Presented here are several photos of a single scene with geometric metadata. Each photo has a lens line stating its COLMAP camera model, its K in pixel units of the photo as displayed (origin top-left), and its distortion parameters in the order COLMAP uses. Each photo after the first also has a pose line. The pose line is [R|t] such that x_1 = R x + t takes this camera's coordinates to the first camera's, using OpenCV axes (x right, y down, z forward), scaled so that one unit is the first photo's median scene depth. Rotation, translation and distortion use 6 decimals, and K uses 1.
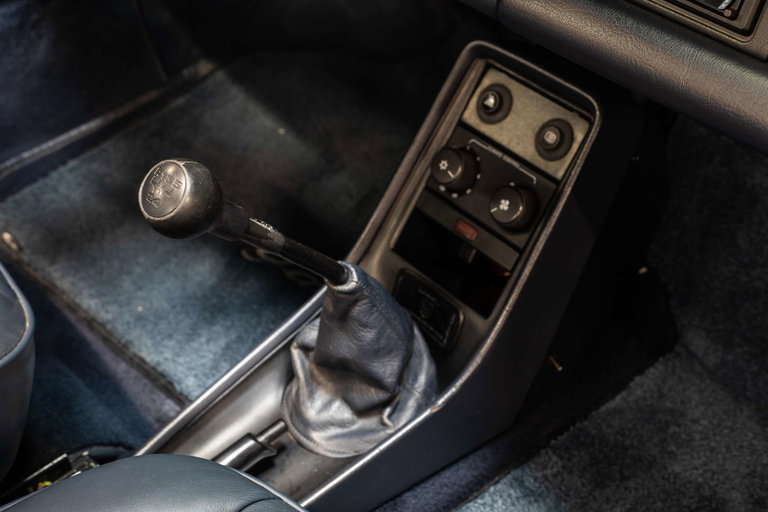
lens RADIAL K [[1190.2, 0, 385.3], [0, 1190.2, 255.3], [0, 0, 1]] dist [0.020658, 0.000000]
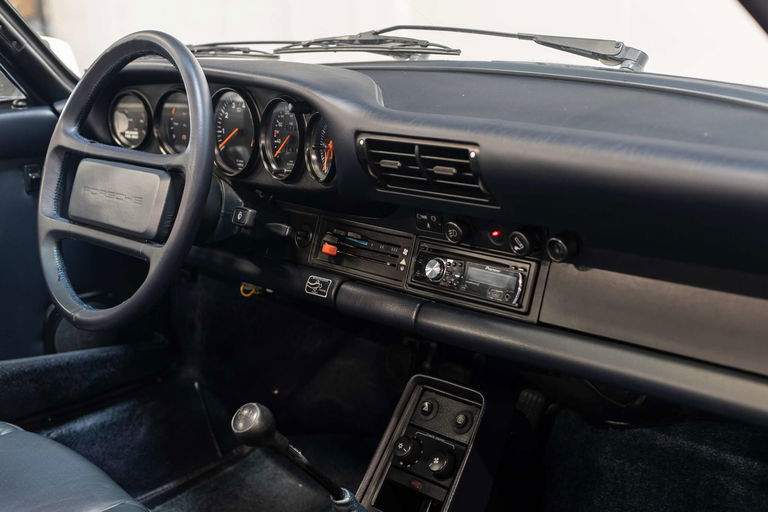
lens RADIAL K [[1190.2, 0, 384.0], [0, 1190.2, 257.3], [0, 0, 1]] dist [0.020658, 0.000000]
pose [[0.999065, -0.043029, 0.004285, 0.029556], [0.040493, 0.896174, -0.441852, 0.418446], [0.015172, 0.441612, 0.897078, -0.608961]]
